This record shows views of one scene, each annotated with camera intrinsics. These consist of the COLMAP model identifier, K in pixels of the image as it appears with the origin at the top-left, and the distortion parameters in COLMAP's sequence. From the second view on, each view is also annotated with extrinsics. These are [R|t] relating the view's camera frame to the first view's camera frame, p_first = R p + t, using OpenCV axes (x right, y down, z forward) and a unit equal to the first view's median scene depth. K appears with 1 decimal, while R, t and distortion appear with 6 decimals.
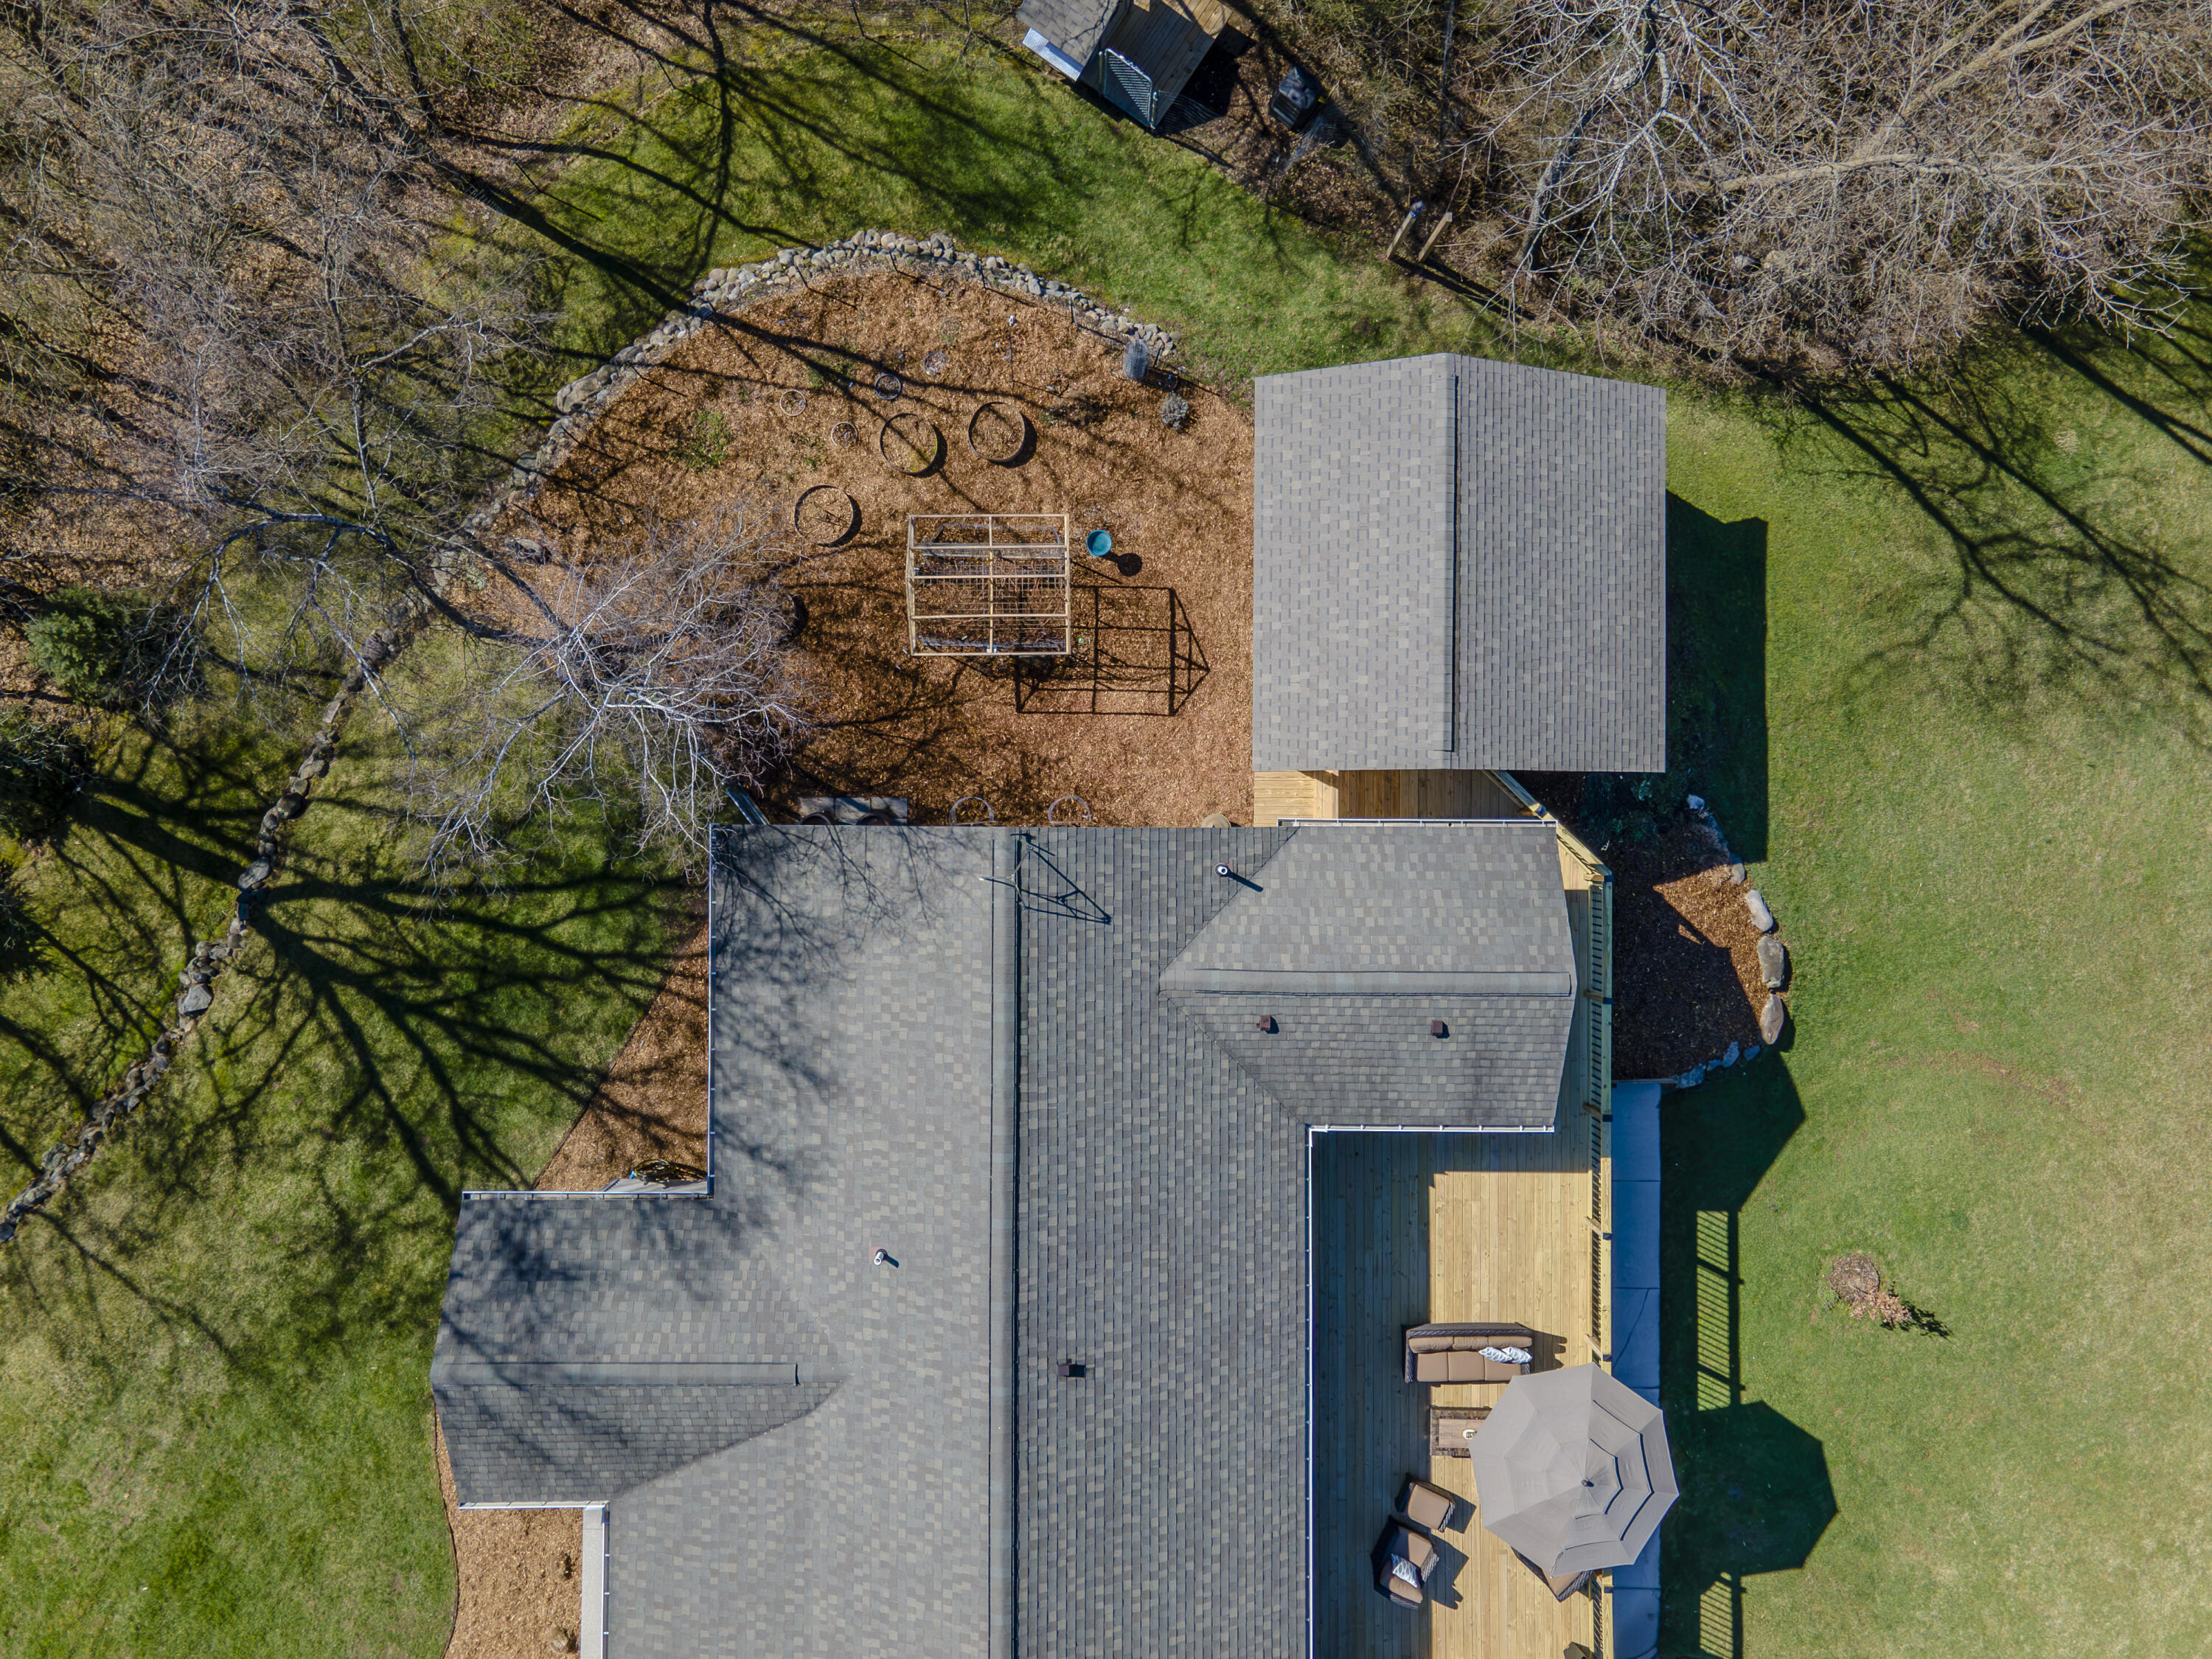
lens RADIAL K [[1516.6, 0, 1110.3], [0, 1516.6, 833.1], [0, 0, 1]] dist [0.038752, 0.009398]
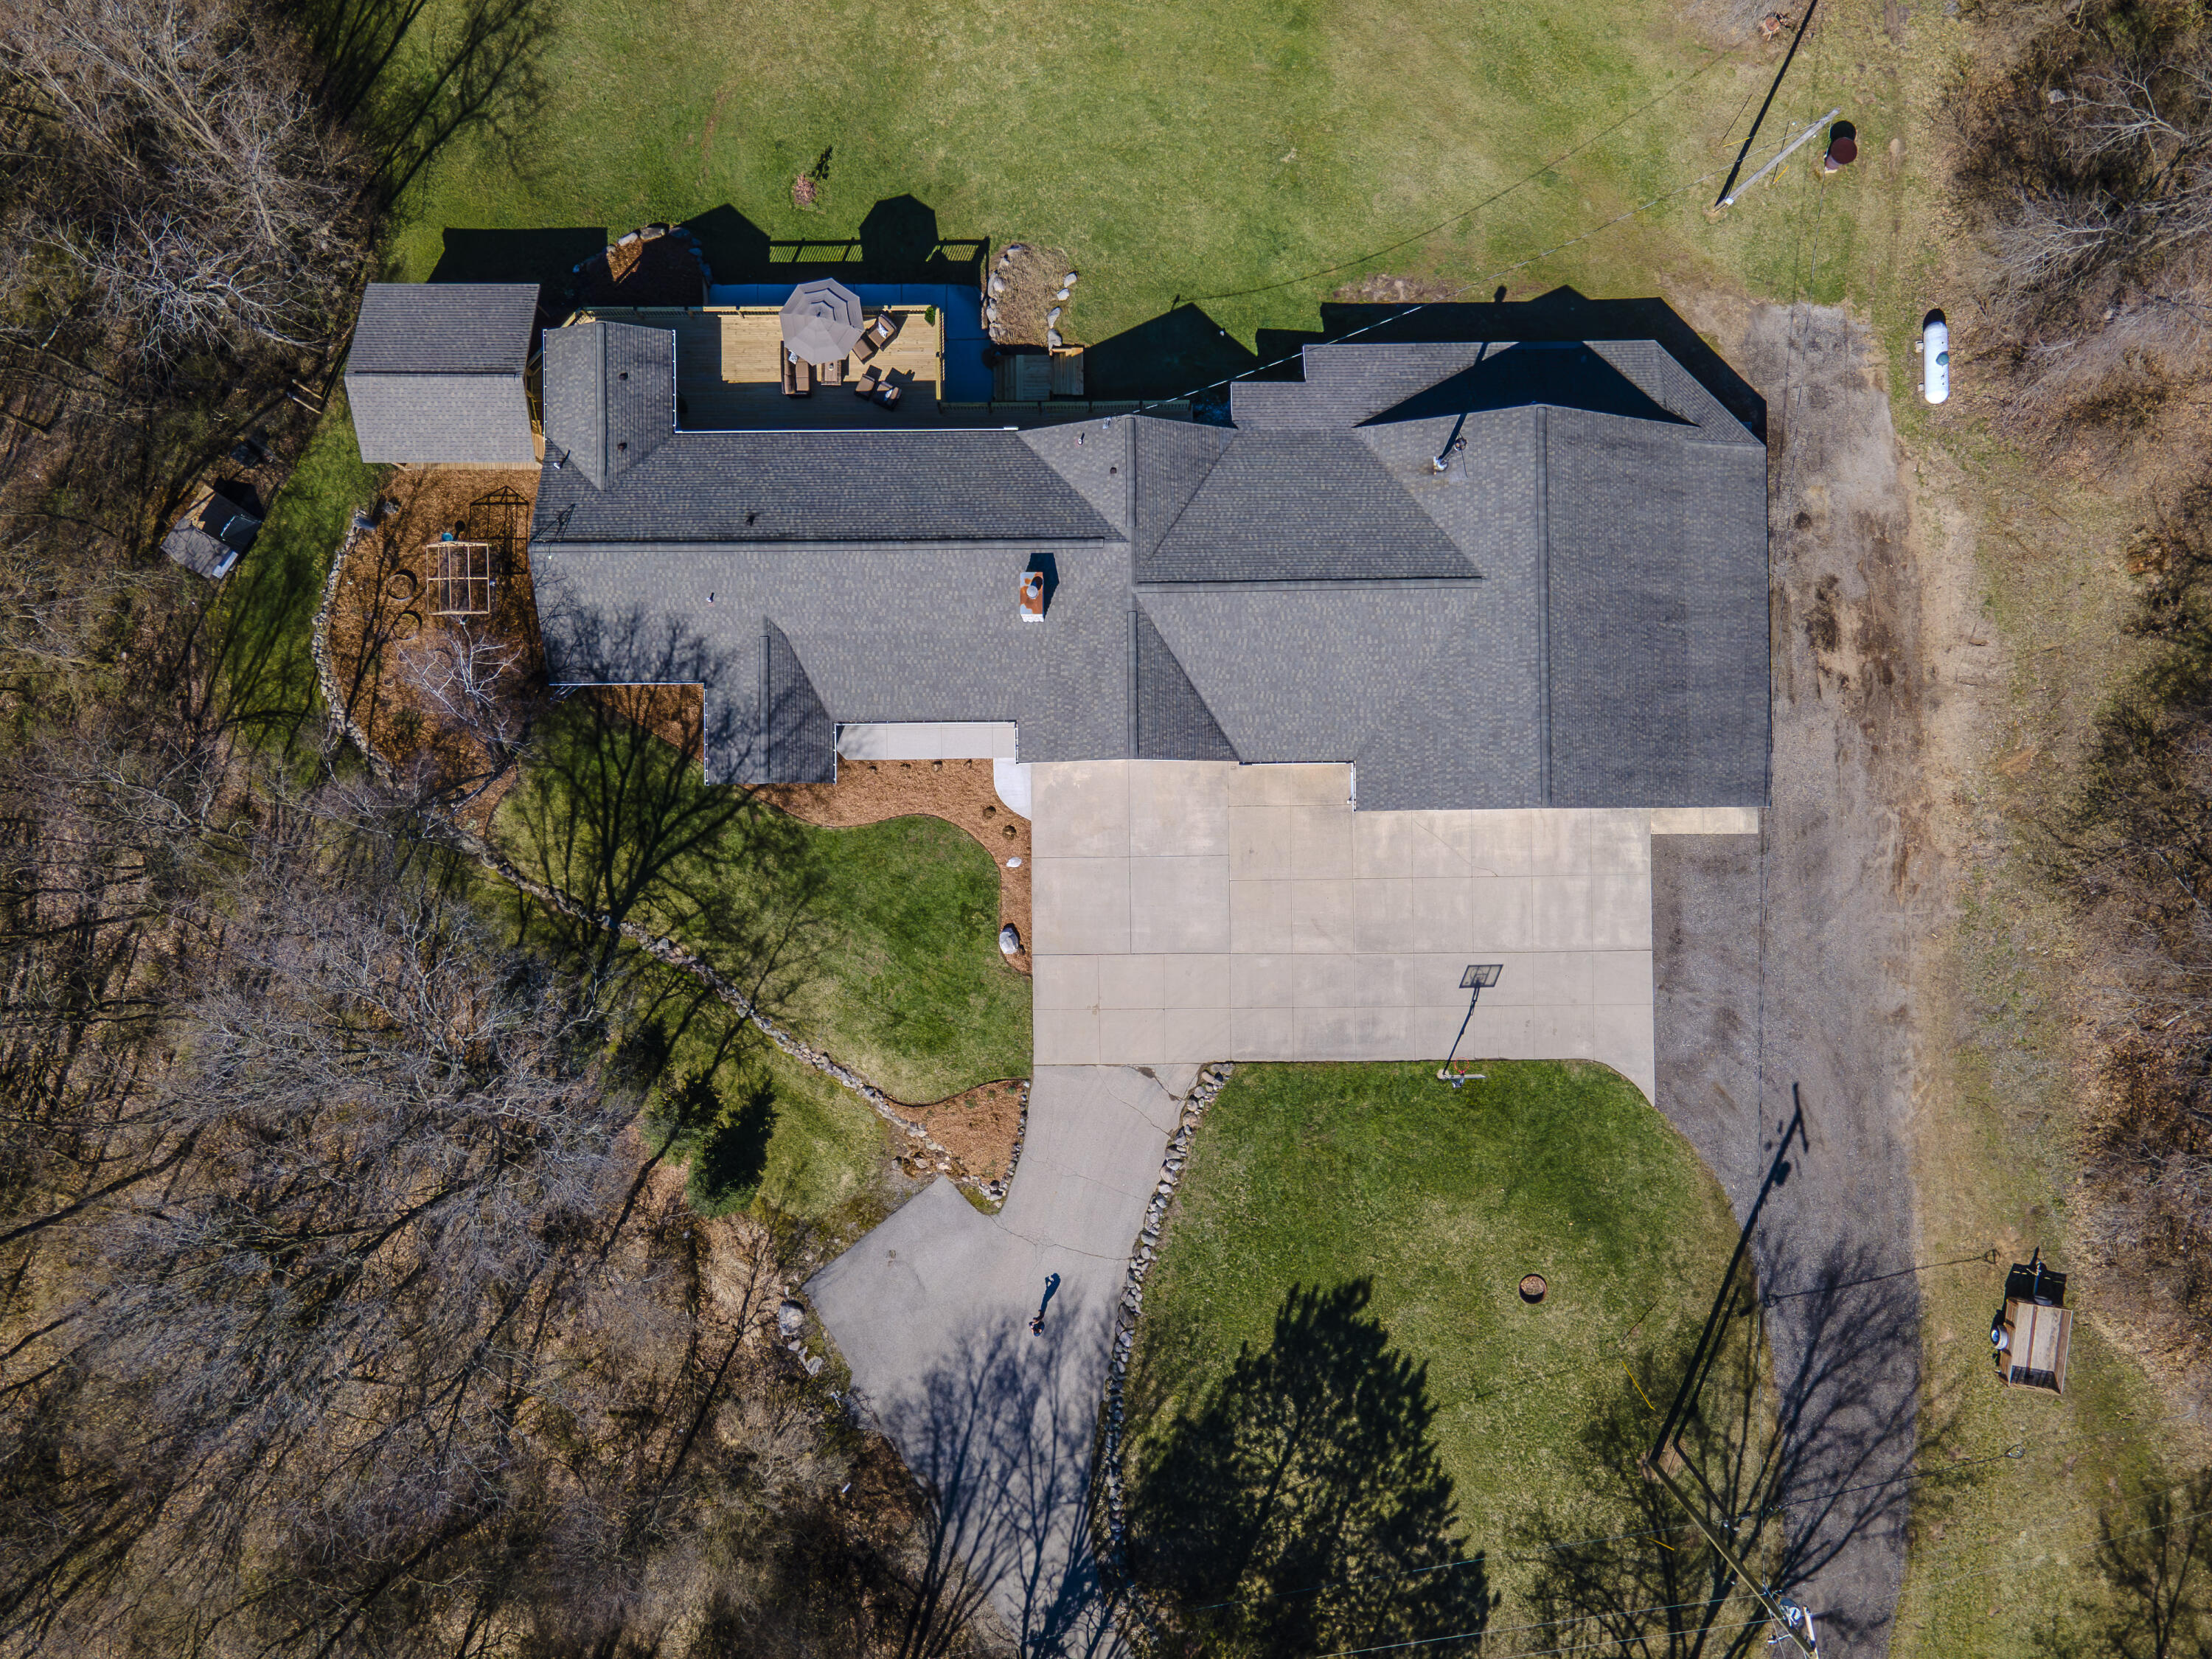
lens RADIAL K [[1639.9, 0, 1090.8], [0, 1639.9, 777.7], [0, 0, 1]] dist [0.012126, 0.046597]
pose [[-0.013262, -0.999910, -0.001995, -0.365540], [0.999903, -0.013271, 0.004329, 0.729187], [-0.004355, -0.001938, 0.999989, -1.396844]]
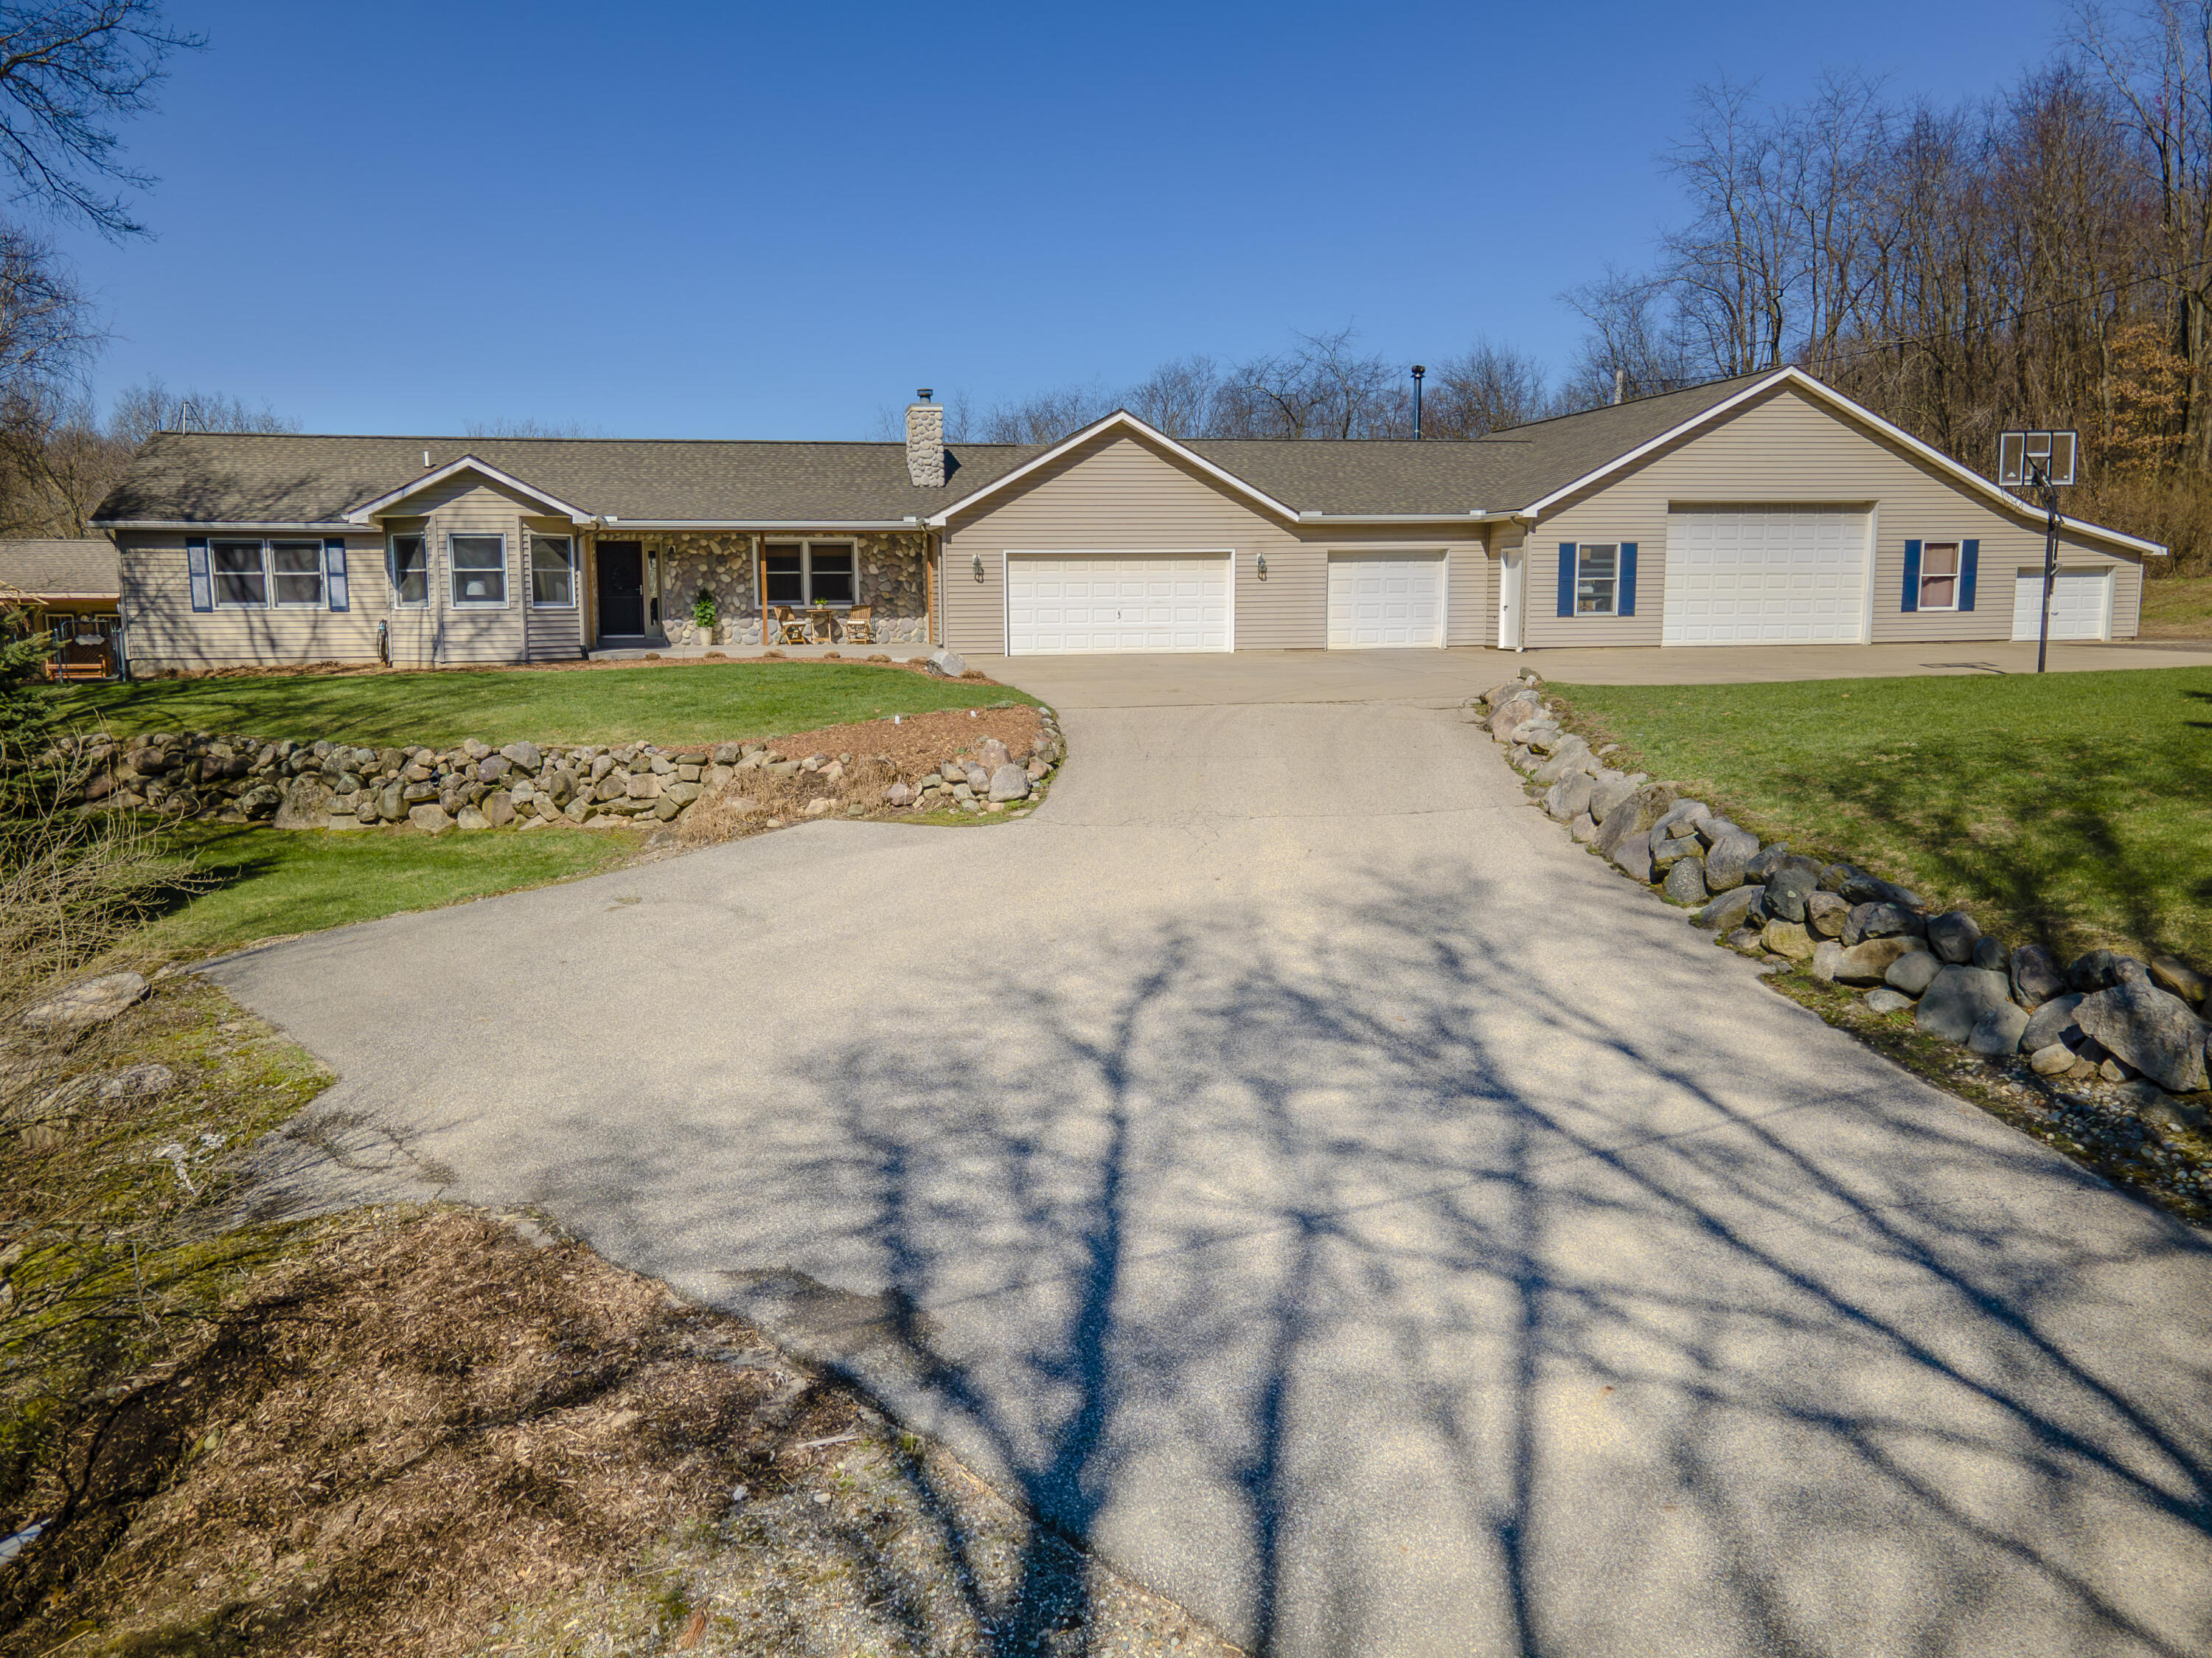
lens RADIAL K [[1730.6, 0, 1057.3], [0, 1730.6, 812.2], [0, 0, 1]] dist [0.029130, 0.017928]
pose [[-0.197205, -0.127319, 0.972060, -1.734104], [0.980275, -0.038833, 0.193786, 0.462311], [0.013075, 0.991101, 0.132466, 0.926418]]
